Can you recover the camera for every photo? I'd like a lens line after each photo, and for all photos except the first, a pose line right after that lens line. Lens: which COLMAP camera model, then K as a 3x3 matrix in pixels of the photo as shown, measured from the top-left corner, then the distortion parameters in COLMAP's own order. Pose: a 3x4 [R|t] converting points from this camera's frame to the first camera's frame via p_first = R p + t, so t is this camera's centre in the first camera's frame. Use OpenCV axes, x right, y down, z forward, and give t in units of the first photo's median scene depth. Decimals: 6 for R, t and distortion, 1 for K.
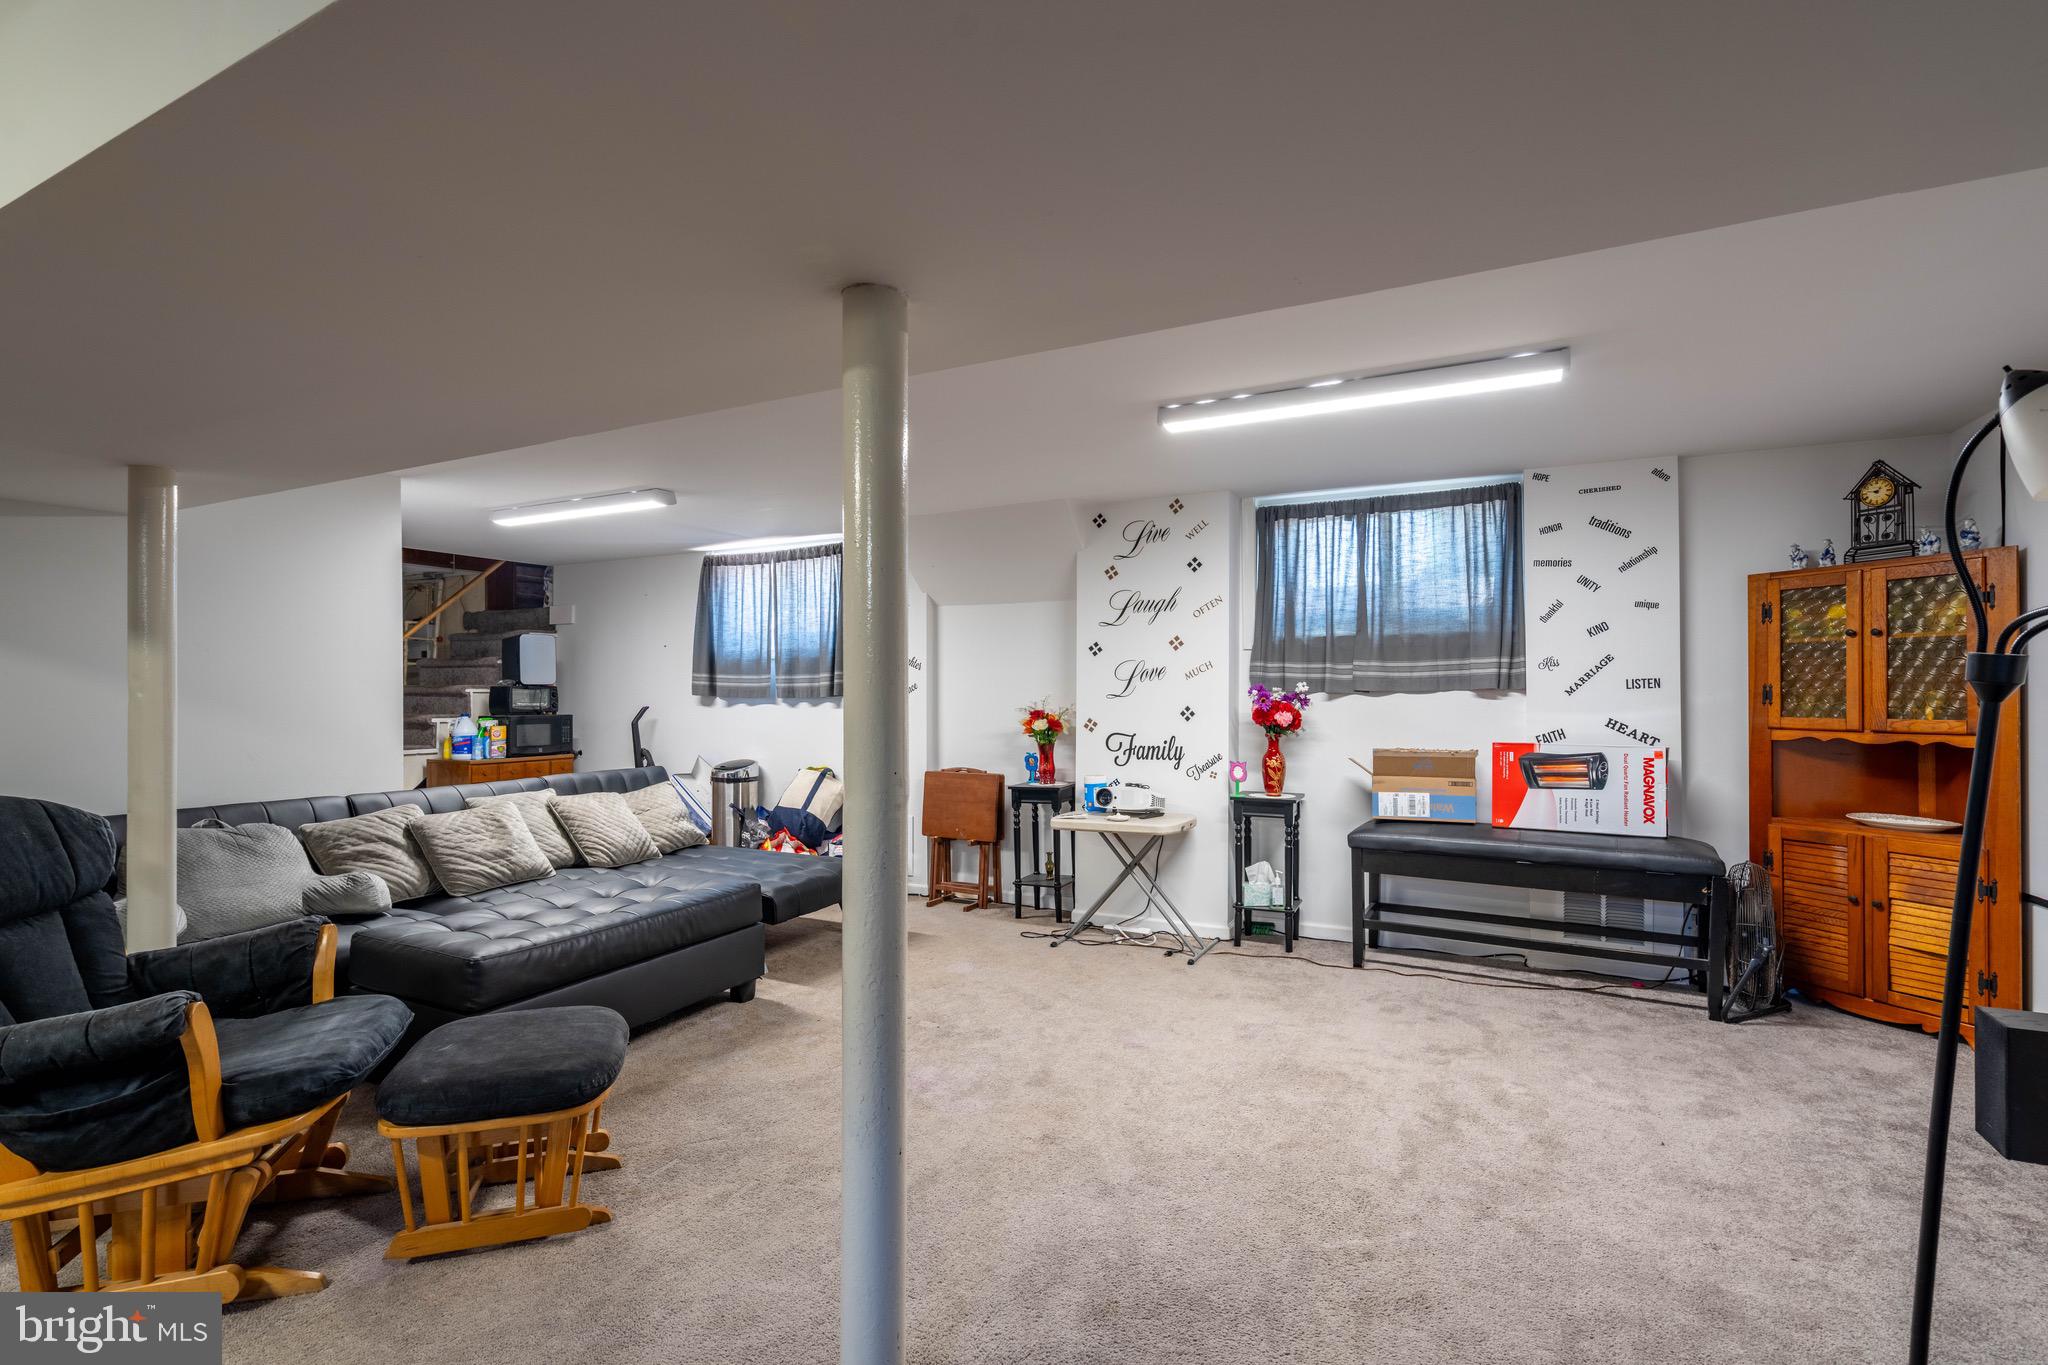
lens RADIAL K [[926.9, 0, 1027.7], [0, 926.9, 694.5], [0, 0, 1]] dist [0.000898, 0.000075]
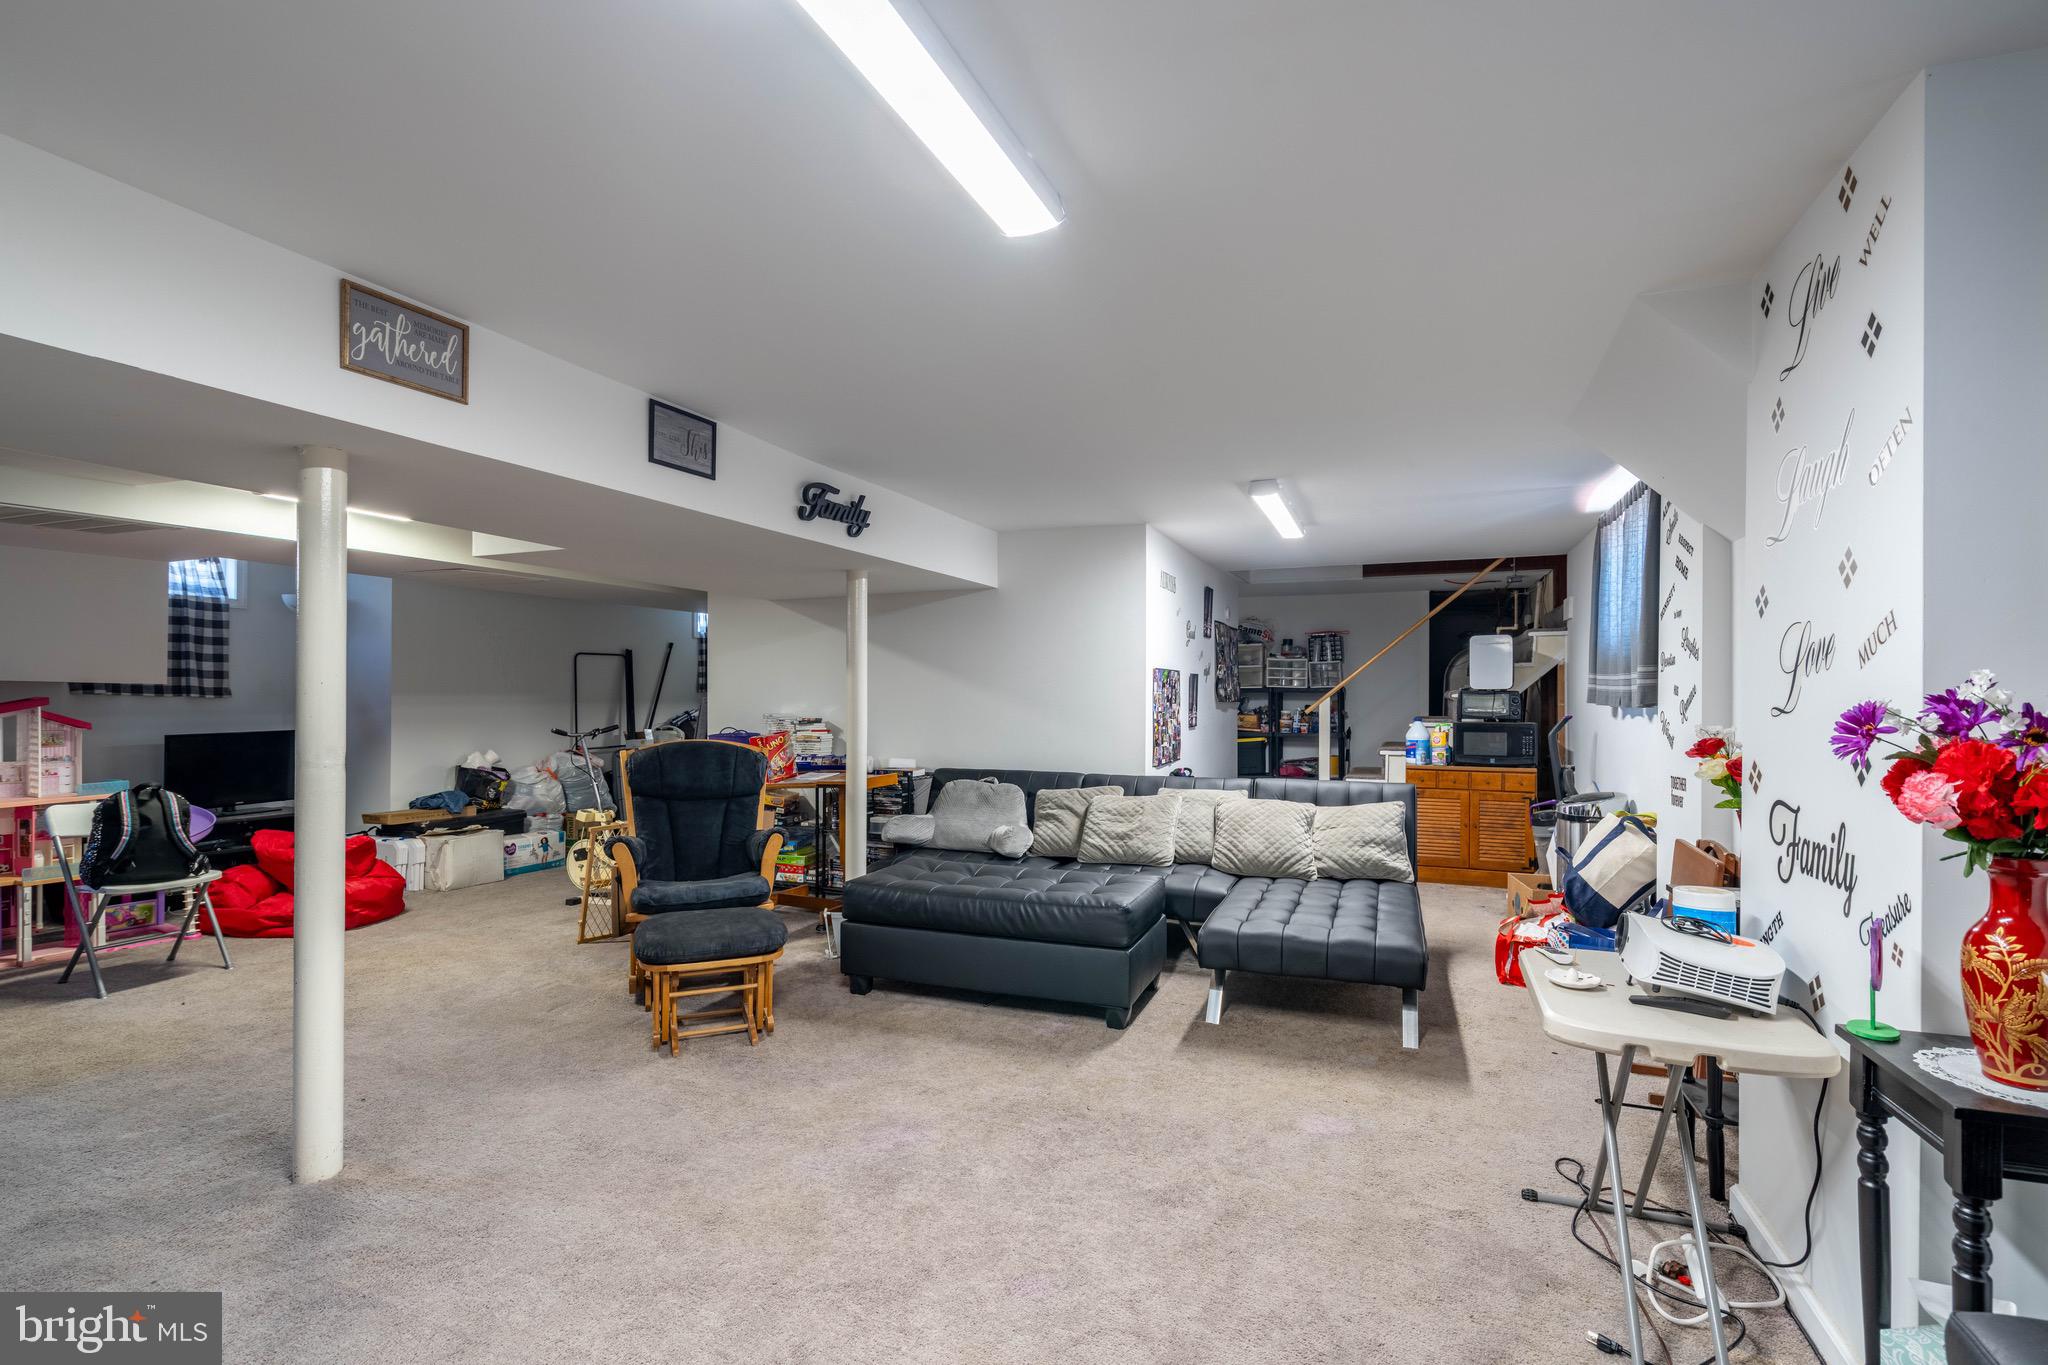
lens RADIAL K [[926.9, 0, 1027.7], [0, 926.9, 694.5], [0, 0, 1]] dist [0.000898, 0.000075]
pose [[0.097043, 0.001201, -0.995279, 0.621199], [-0.002997, 0.999995, 0.000914, -0.007154], [0.995276, 0.002894, 0.097046, 0.822881]]
